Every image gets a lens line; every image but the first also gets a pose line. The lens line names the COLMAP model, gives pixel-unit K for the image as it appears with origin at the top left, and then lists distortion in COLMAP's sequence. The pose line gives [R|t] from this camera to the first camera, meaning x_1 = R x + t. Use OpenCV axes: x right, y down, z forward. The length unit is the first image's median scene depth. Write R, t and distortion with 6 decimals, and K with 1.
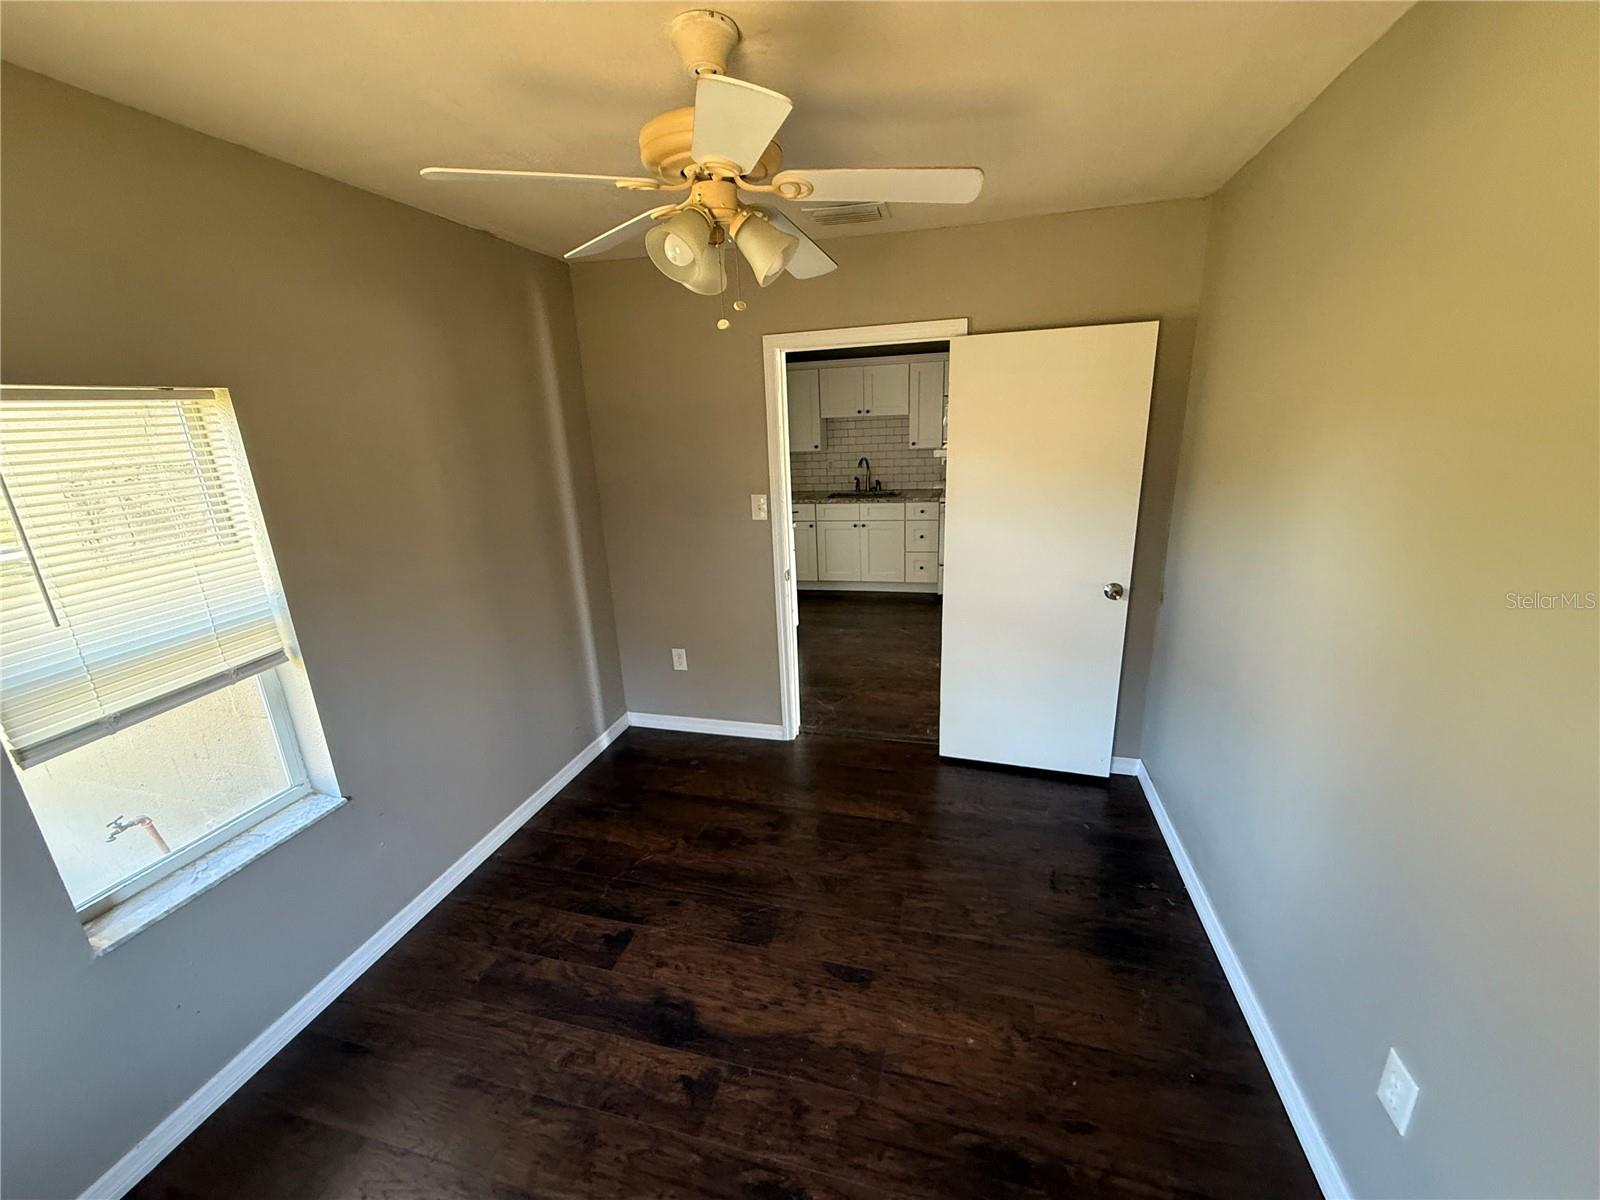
lens RADIAL K [[640.5, 0, 791.4], [0, 640.5, 598.7], [0, 0, 1]] dist [-0.001937, 0.000044]
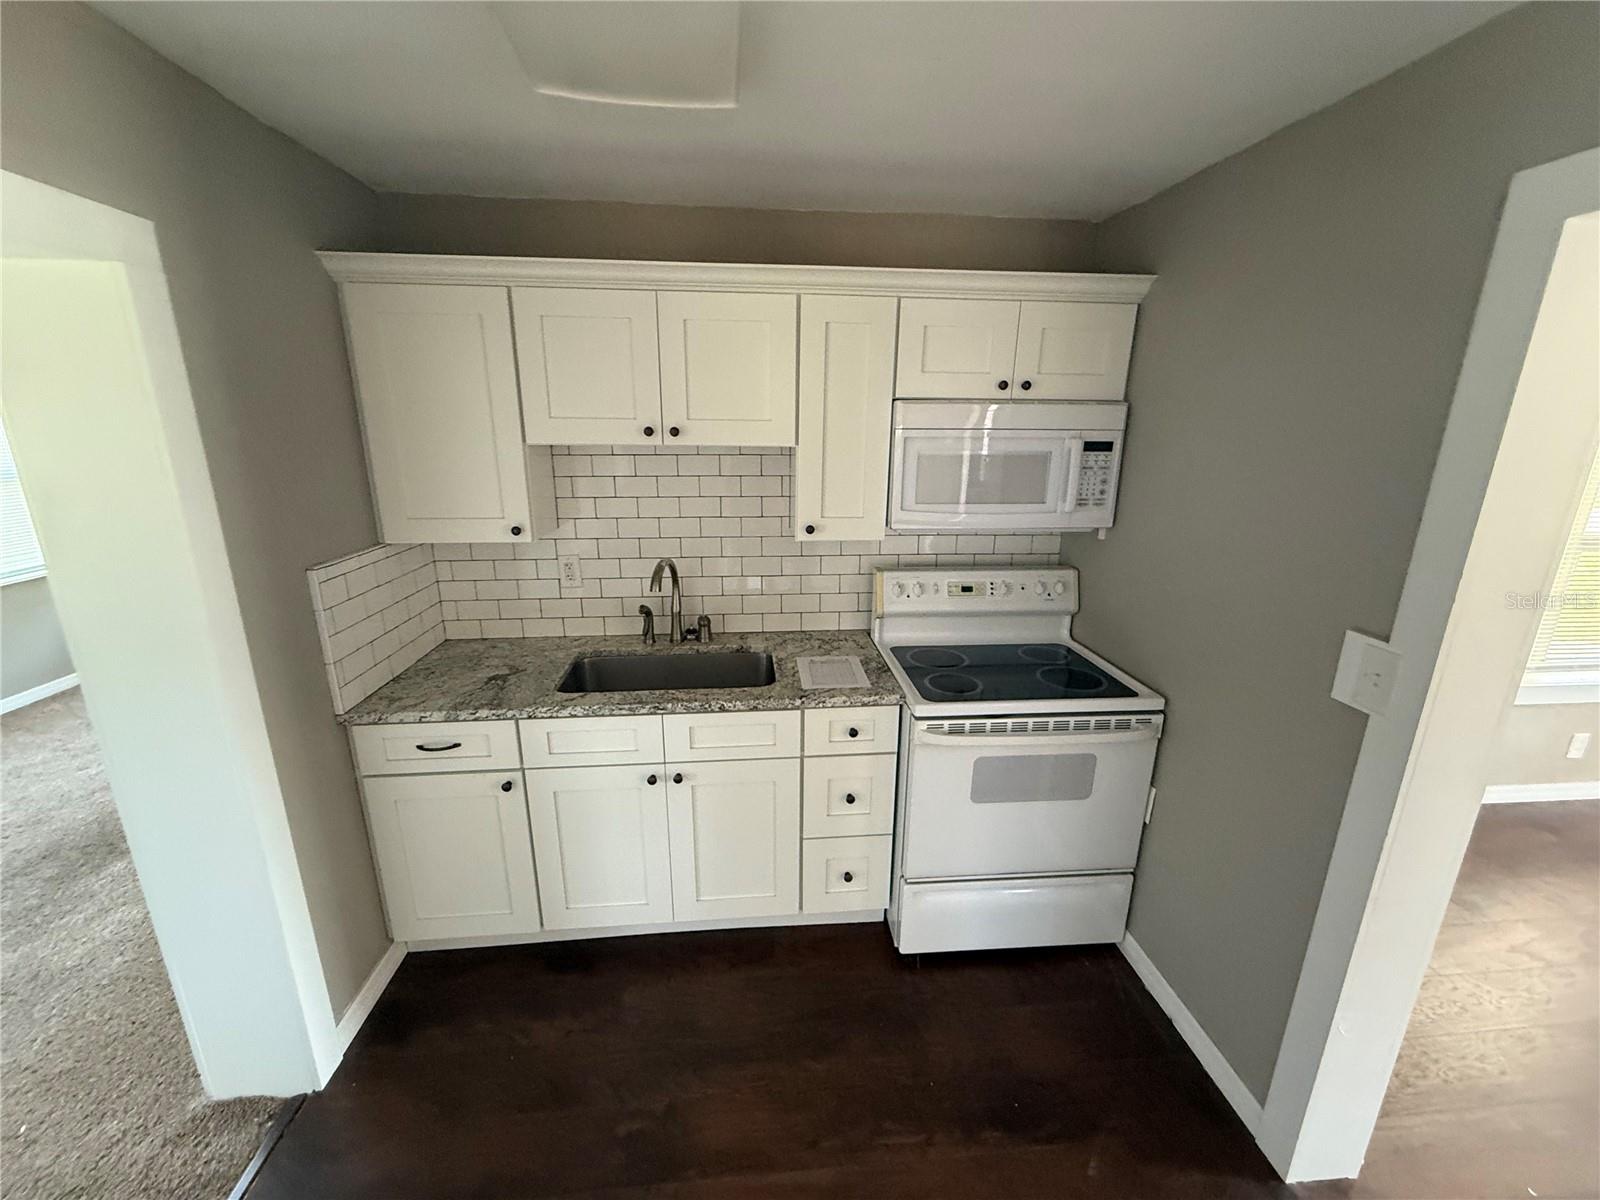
lens RADIAL K [[640.5, 0, 791.4], [0, 640.5, 598.7], [0, 0, 1]] dist [-0.001937, 0.000044]
pose [[0.936428, -0.041420, 0.348407, 0.054873], [0.051180, 0.998511, -0.018851, -0.189676], [-0.347108, 0.035485, 0.937154, 0.647800]]
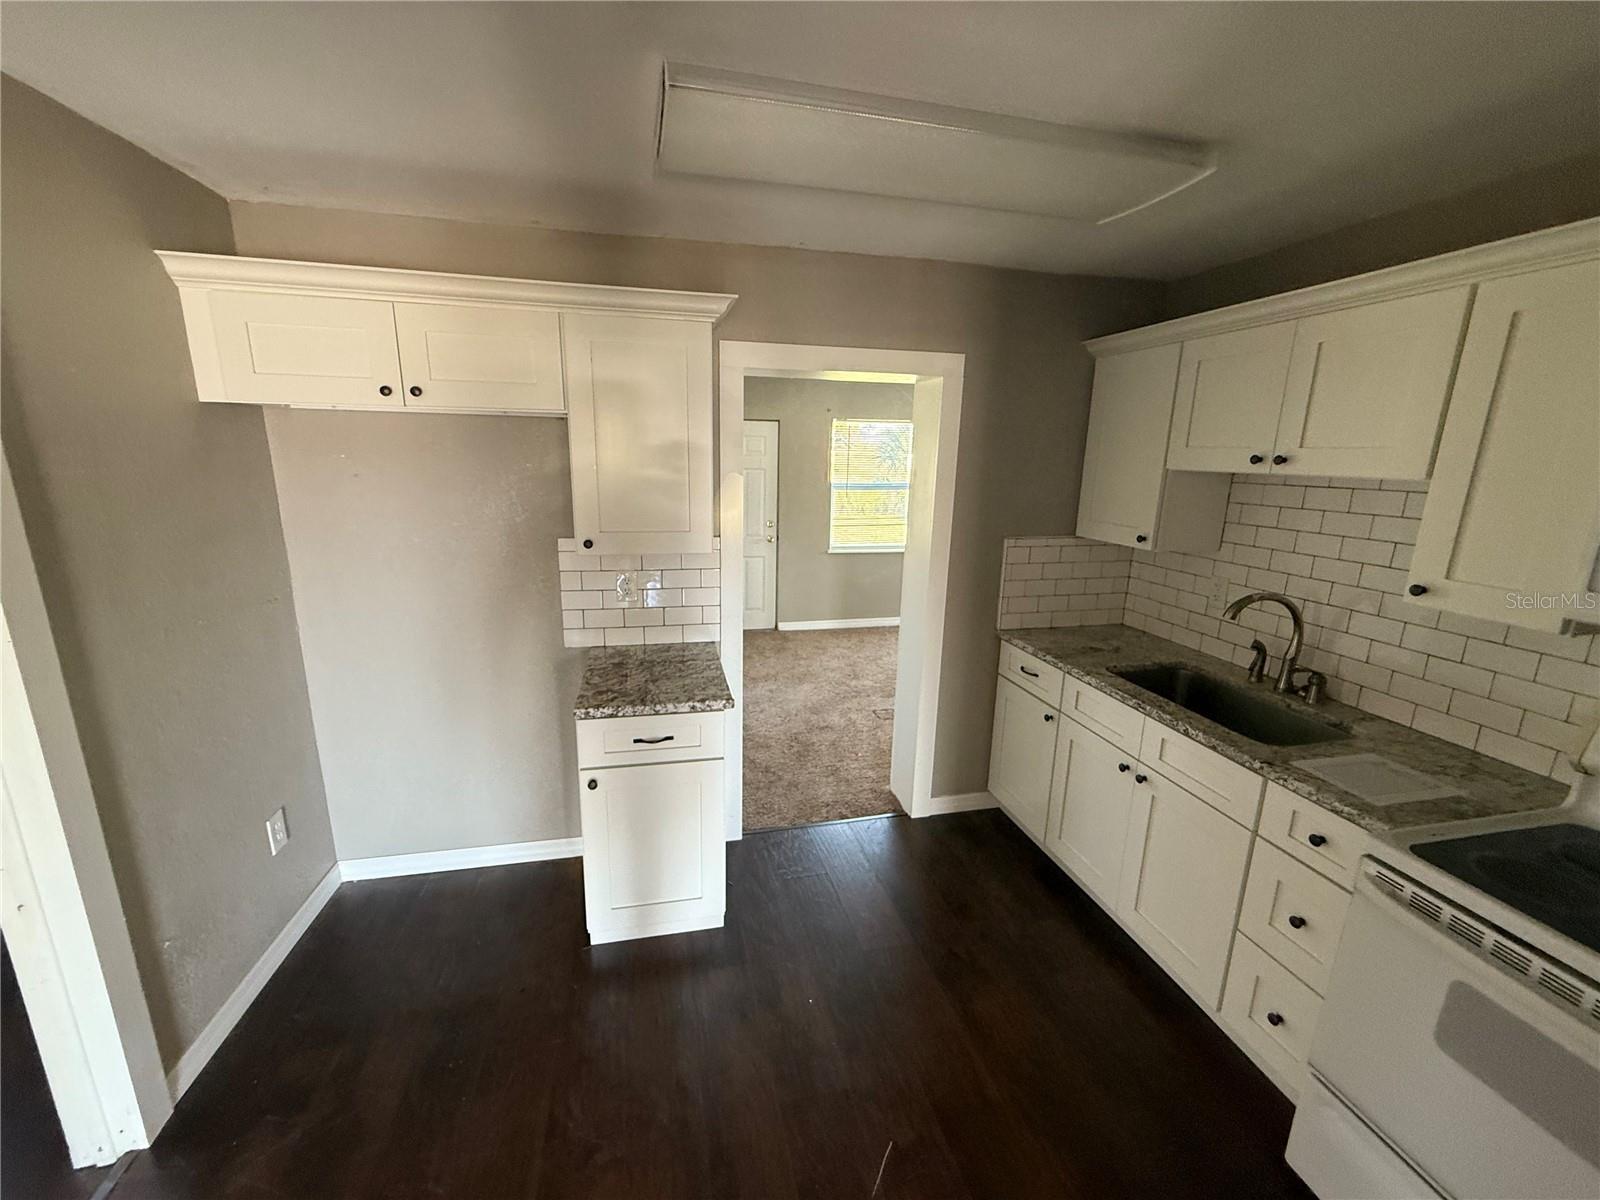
lens RADIAL K [[640.5, 0, 791.4], [0, 640.5, 598.7], [0, 0, 1]] dist [-0.001937, 0.000044]
pose [[0.465201, 0.250197, -0.849111, 0.285744], [-0.283551, 0.950800, 0.124812, -0.190127], [0.838562, 0.182704, 0.513256, 0.620991]]
